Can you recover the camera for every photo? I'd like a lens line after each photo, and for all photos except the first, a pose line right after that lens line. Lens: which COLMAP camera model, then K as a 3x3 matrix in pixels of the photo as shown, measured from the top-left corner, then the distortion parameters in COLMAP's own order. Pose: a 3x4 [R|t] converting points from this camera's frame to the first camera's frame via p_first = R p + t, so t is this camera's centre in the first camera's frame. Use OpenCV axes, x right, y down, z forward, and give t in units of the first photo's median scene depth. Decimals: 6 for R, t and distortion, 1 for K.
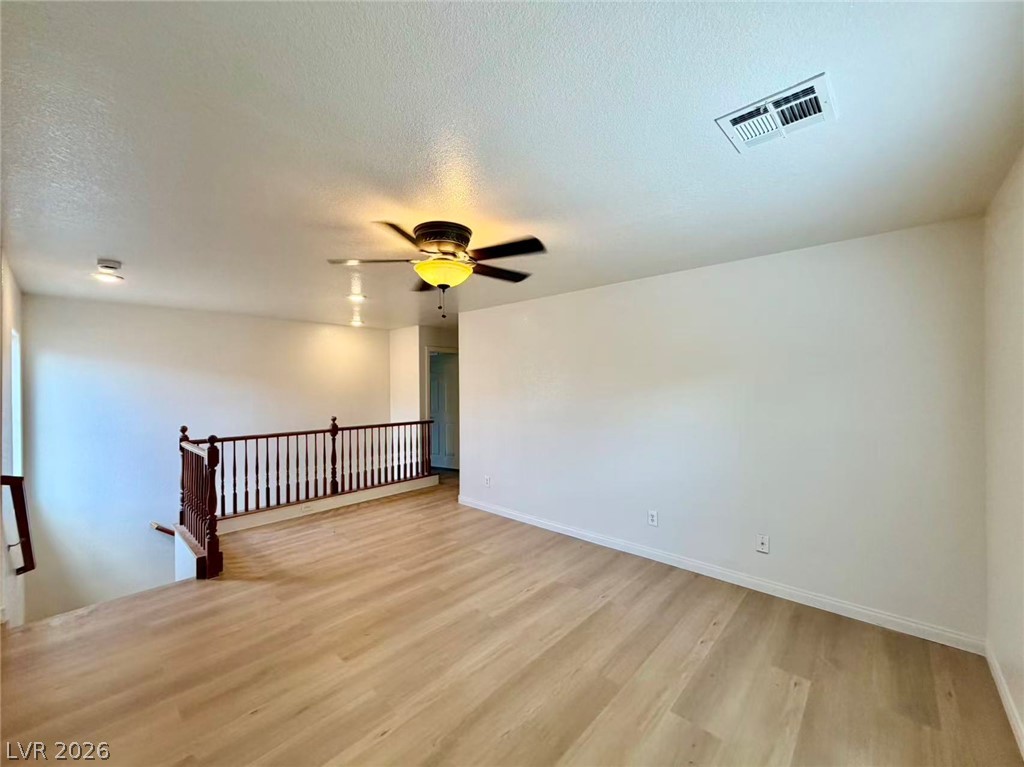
lens RADIAL K [[409.7, 0, 505.8], [0, 409.7, 383.3], [0, 0, 1]] dist [-0.000969, 0.000014]
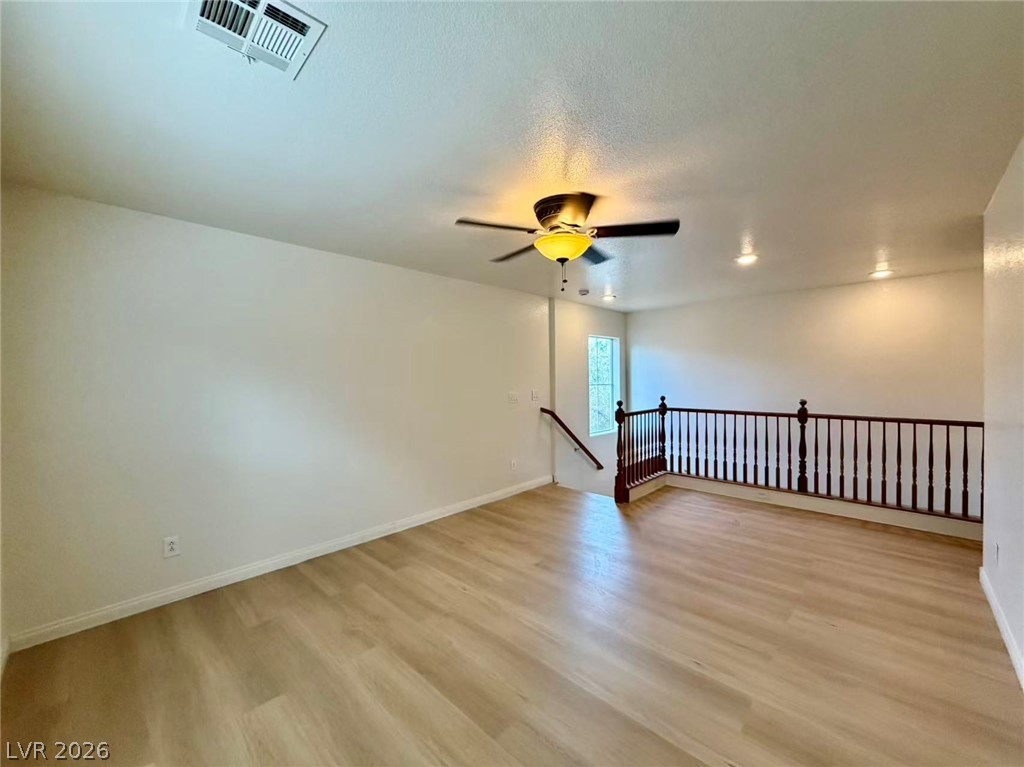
lens RADIAL K [[409.7, 0, 505.8], [0, 409.7, 383.3], [0, 0, 1]] dist [-0.000969, 0.000014]
pose [[-0.036262, 0.042011, -0.998459, 0.492011], [0.027255, 0.998786, 0.041035, -0.004475], [0.998971, -0.025725, -0.037363, 0.481183]]
